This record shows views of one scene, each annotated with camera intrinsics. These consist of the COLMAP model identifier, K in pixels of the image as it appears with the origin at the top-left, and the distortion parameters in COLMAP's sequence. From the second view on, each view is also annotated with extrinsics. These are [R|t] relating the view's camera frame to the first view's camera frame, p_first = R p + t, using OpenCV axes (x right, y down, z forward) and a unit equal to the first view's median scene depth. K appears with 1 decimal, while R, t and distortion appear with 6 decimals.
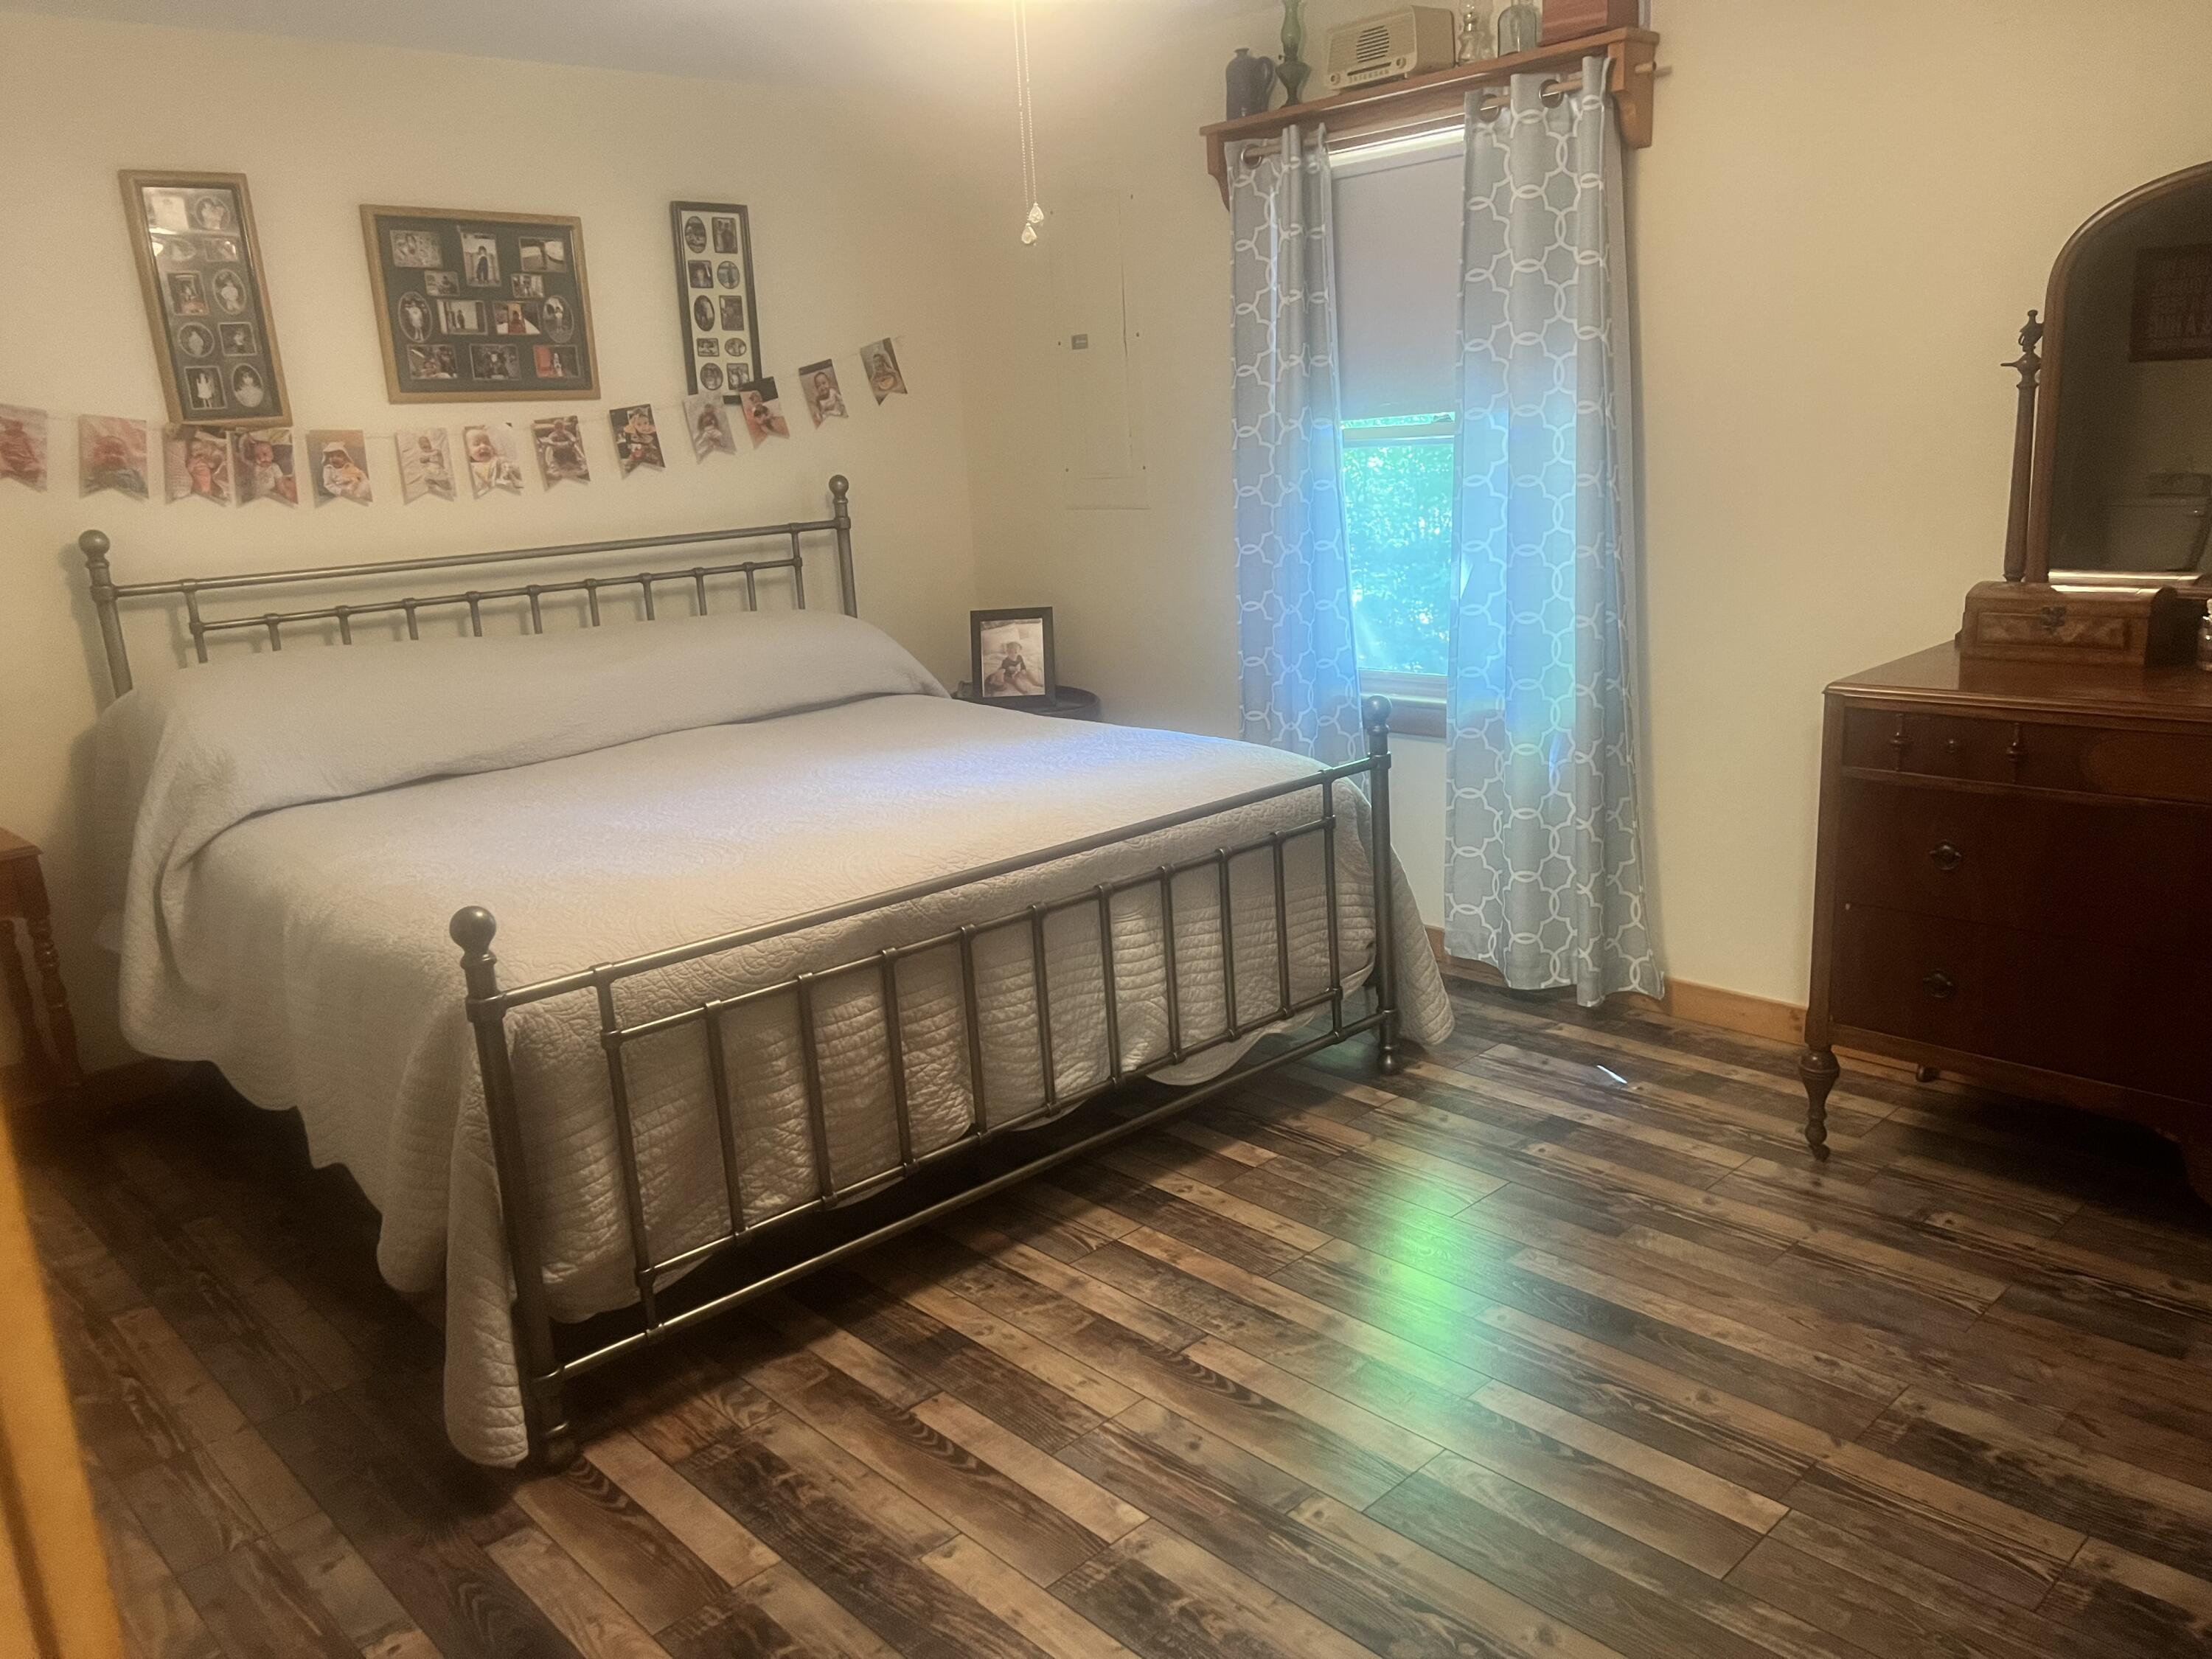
lens RADIAL K [[1682.1, 0, 1106.9], [0, 1682.1, 835.1], [0, 0, 1]] dist [0.067230, -0.078169]
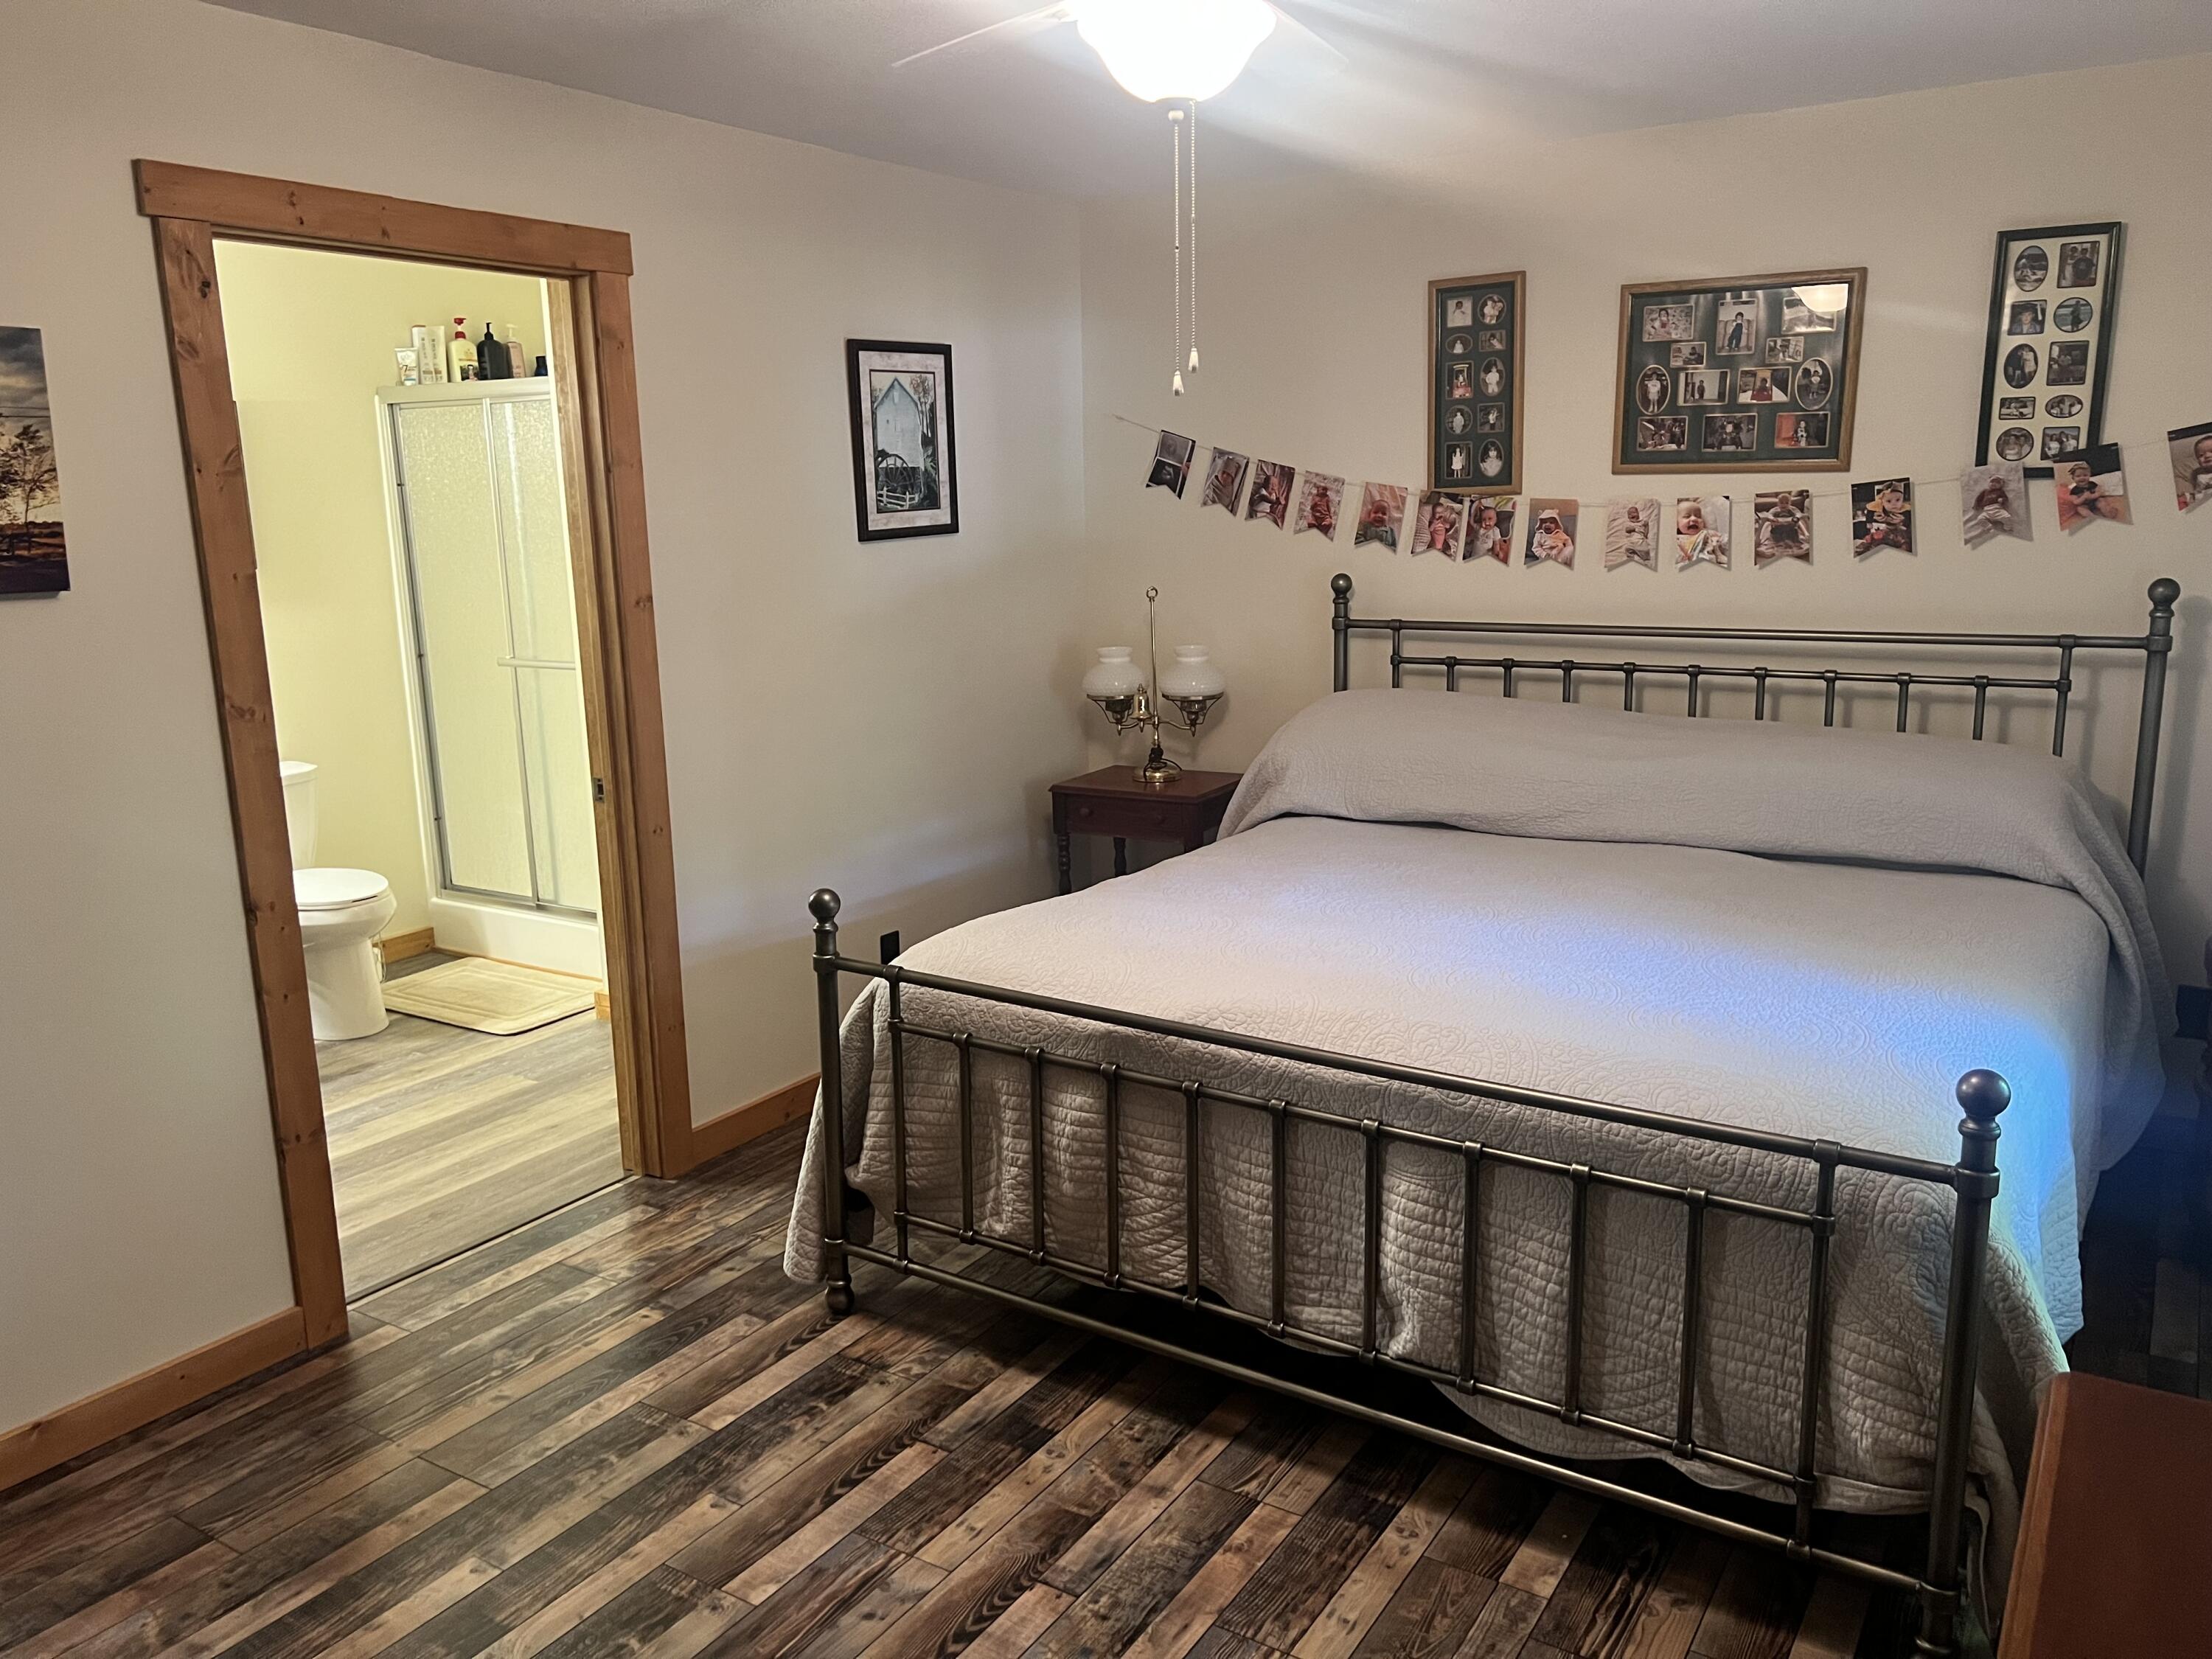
lens RADIAL K [[1682.1, 0, 1101.8], [0, 1682.1, 833.8], [0, 0, 1]] dist [0.067230, -0.078169]
pose [[0.231490, 0.248474, -0.940571, 0.530276], [-0.225004, 0.954292, 0.196721, -0.177703], [0.946459, 0.166093, 0.276817, 0.455480]]
